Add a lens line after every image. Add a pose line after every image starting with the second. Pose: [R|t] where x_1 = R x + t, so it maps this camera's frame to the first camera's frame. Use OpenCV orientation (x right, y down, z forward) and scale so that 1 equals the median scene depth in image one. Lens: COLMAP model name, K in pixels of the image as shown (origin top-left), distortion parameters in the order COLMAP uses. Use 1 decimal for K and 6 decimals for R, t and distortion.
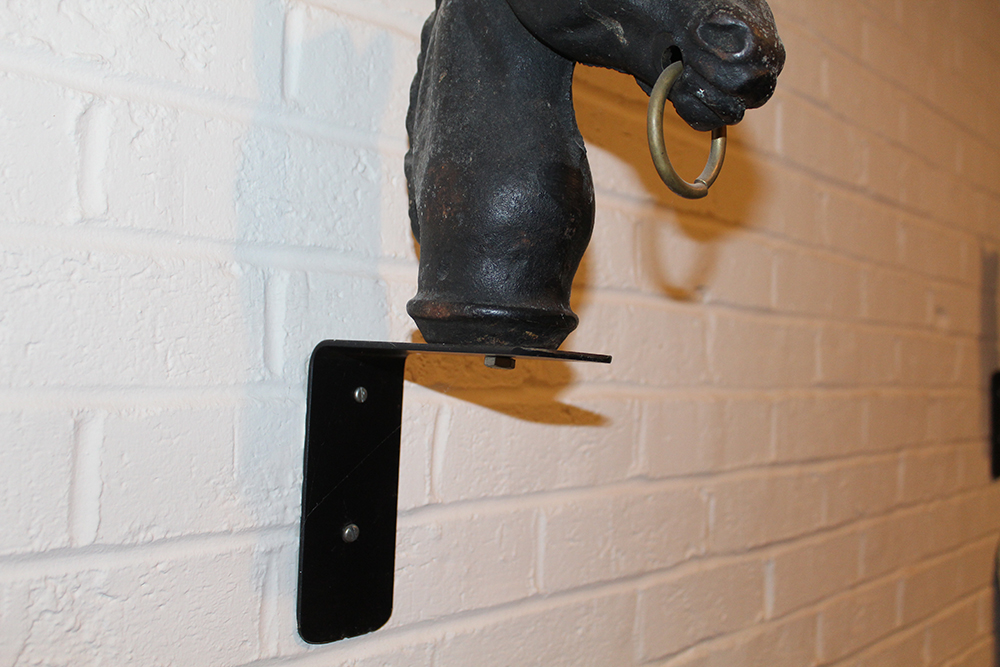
lens RADIAL K [[1127.0, 0, 499.6], [0, 1127.0, 334.1], [0, 0, 1]] dist [-0.072903, 0.000000]
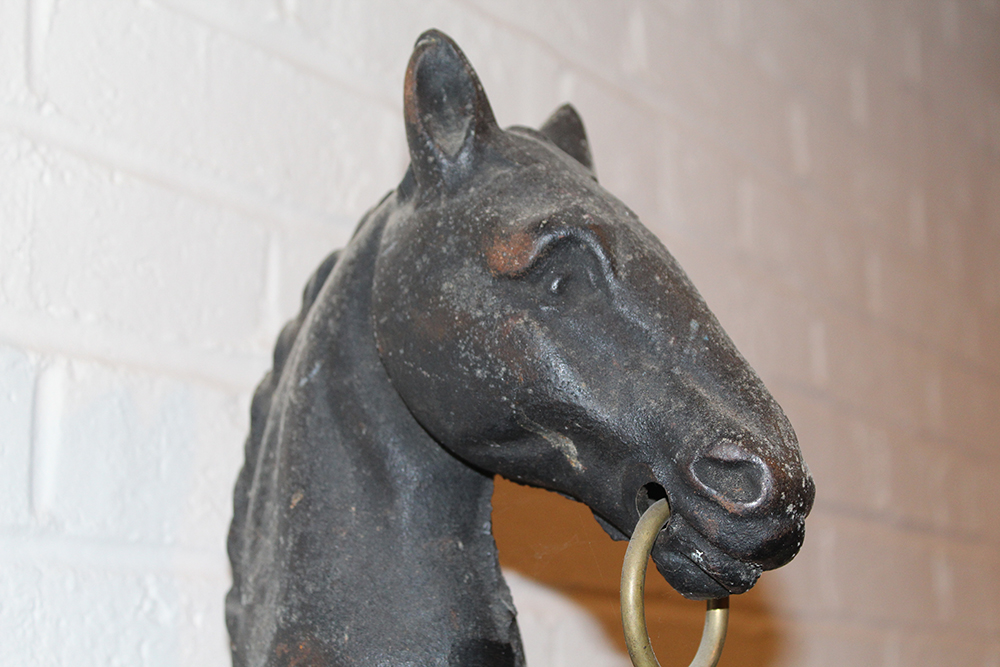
lens RADIAL K [[1865.1, 0, 500.4], [0, 1865.1, 333.0], [0, 0, 1]] dist [0.033523, 0.000000]
pose [[0.991451, -0.003475, 0.130433, -0.075697], [0.024746, 0.986510, -0.161817, -0.148383], [-0.128111, 0.163662, 0.978163, -0.098607]]
